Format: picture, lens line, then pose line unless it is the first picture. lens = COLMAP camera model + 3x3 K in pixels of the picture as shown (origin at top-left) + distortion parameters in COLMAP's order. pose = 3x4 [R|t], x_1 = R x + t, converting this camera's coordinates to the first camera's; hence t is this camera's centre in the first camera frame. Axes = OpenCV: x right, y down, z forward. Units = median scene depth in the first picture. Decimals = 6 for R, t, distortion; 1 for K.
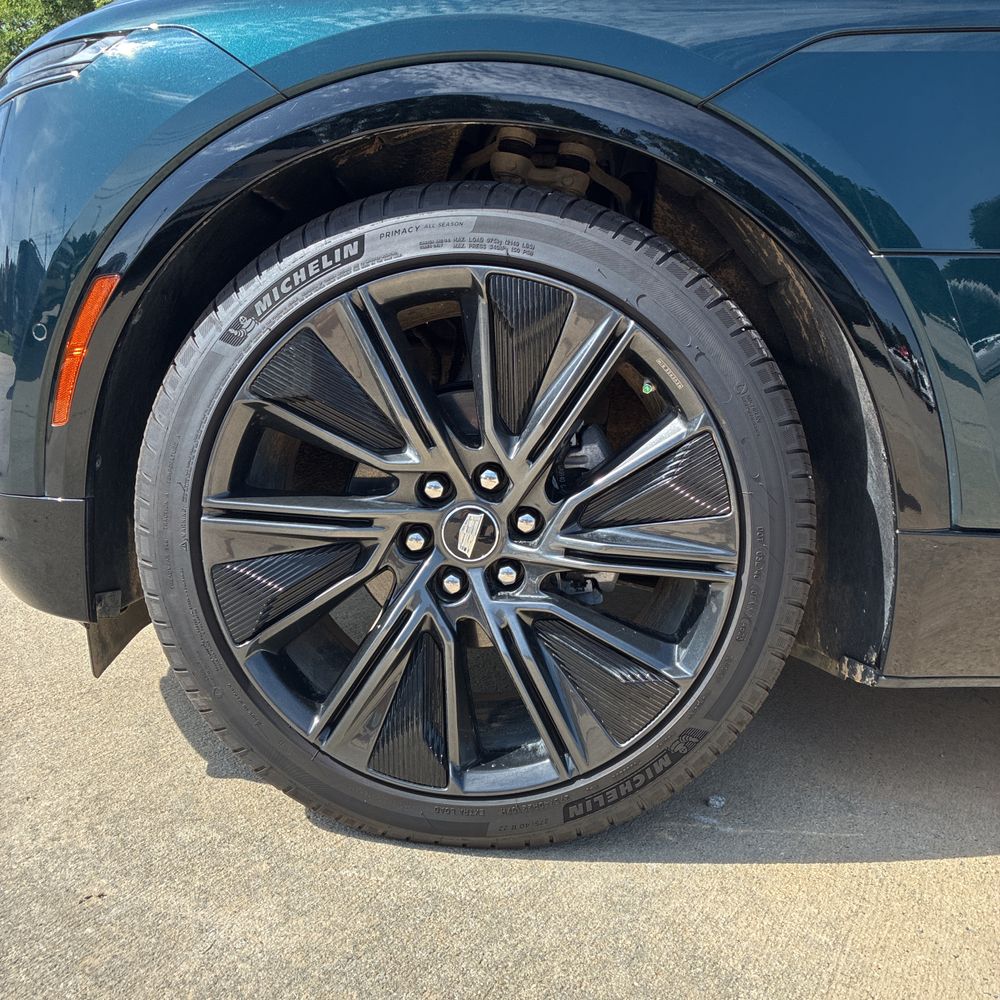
lens RADIAL K [[1023.9, 0, 503.7], [0, 1023.9, 480.9], [0, 0, 1]] dist [0.018757, 0.038933]
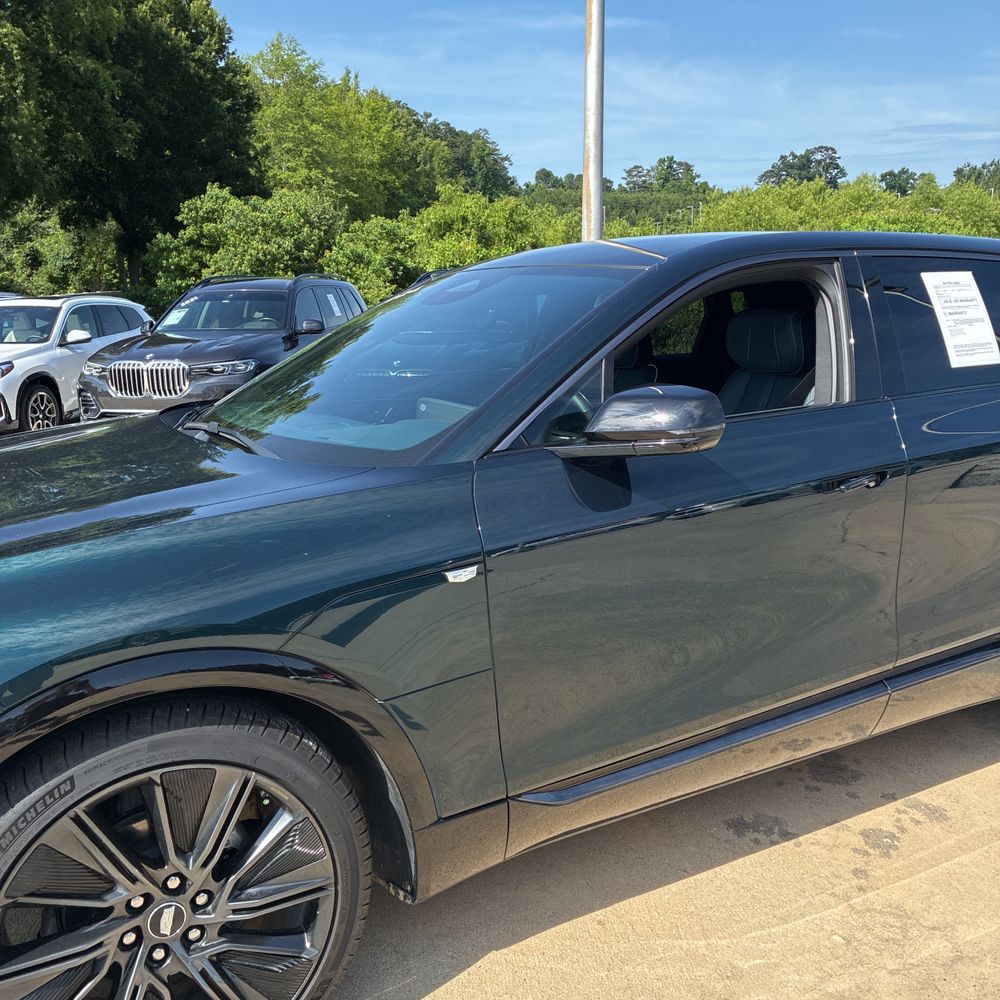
lens RADIAL K [[1015.8, 0, 496.3], [0, 1015.8, 497.7], [0, 0, 1]] dist [0.014727, 0.016373]
pose [[0.844395, -0.181330, 0.504100, -0.279051], [0.161499, 0.983359, 0.083206, -0.634485], [-0.510799, 0.011153, 0.859628, -0.595593]]
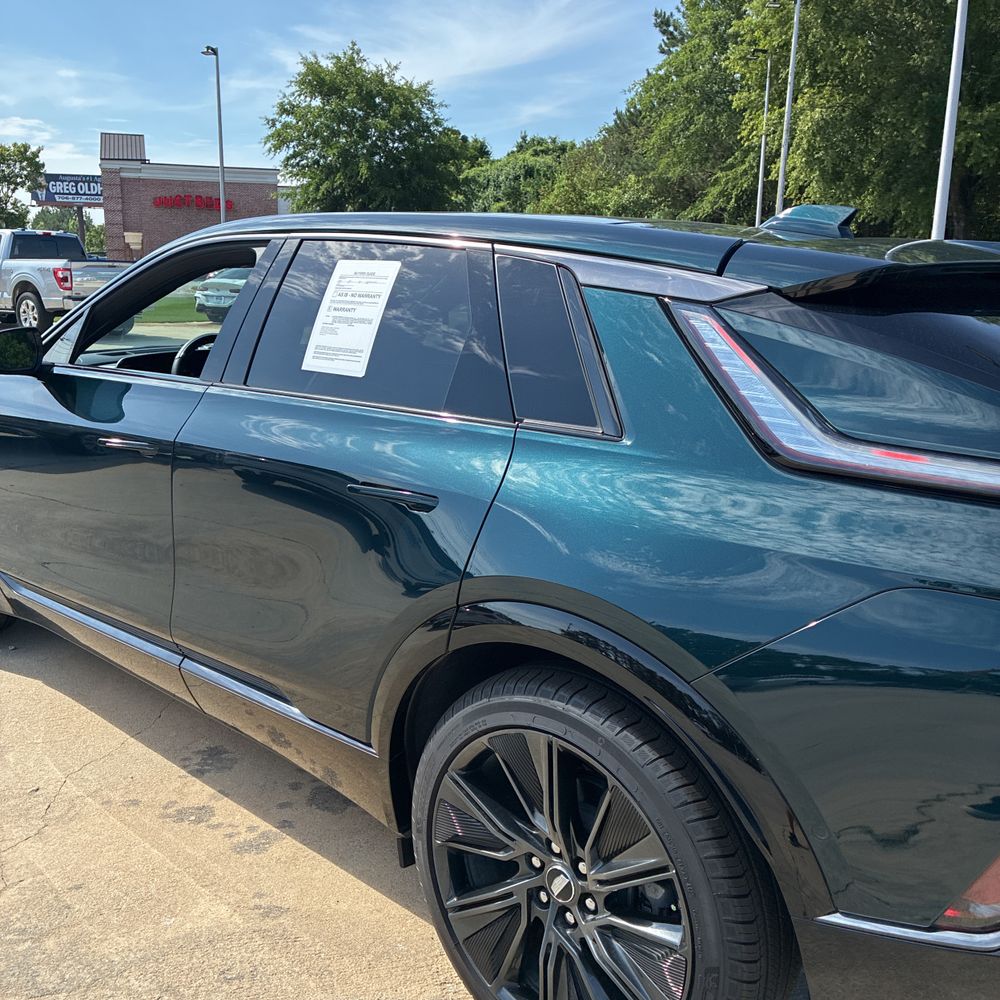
lens RADIAL K [[1020.9, 0, 499.1], [0, 1020.9, 500.7], [0, 0, 1]] dist [0.017167, 0.026936]
pose [[0.780454, 0.096402, -0.617736, 3.575842], [-0.086338, 0.995193, 0.046226, -0.420831], [0.619223, 0.017257, 0.785025, -0.497589]]
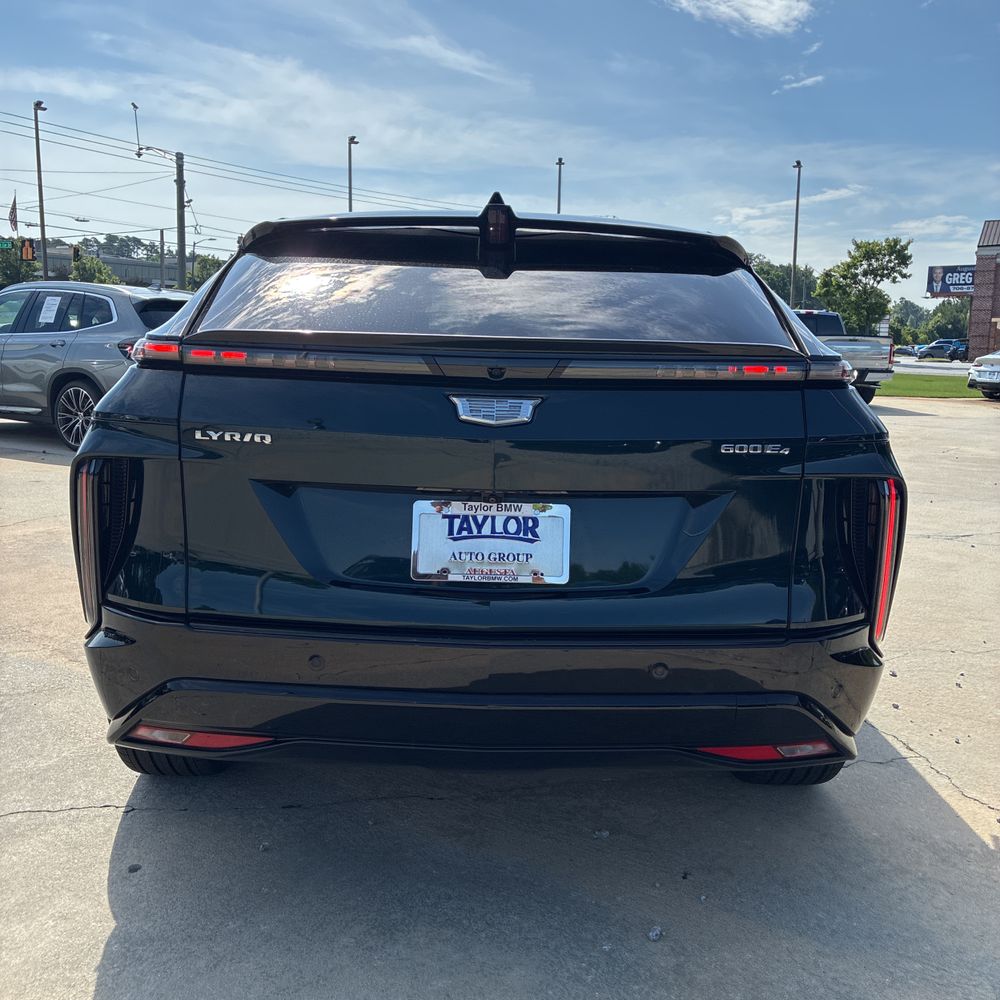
lens RADIAL K [[1033.8, 0, 497.7], [0, 1033.8, 495.3], [0, 0, 1]] dist [0.012221, 0.030993]
pose [[0.079382, 0.089346, -0.992832, 5.337639], [-0.190717, 0.978938, 0.072847, -0.433358], [0.978430, 0.183568, 0.094750, 1.417510]]
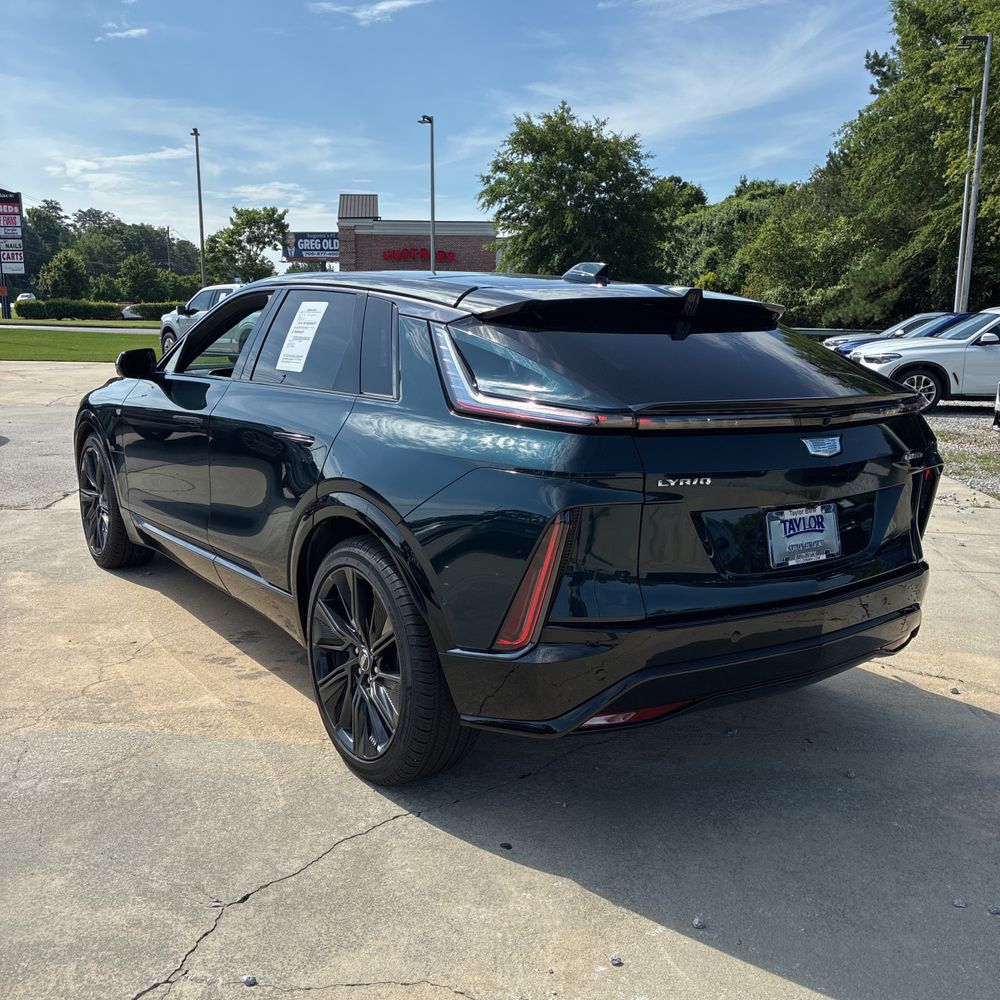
lens RADIAL K [[1033.8, 0, 497.7], [0, 1033.8, 495.3], [0, 0, 1]] dist [0.012221, 0.030993]
pose [[0.627834, 0.084130, -0.773787, 5.106761], [-0.111555, 0.993604, 0.017516, -0.281447], [0.770312, 0.075323, 0.633203, -0.691775]]
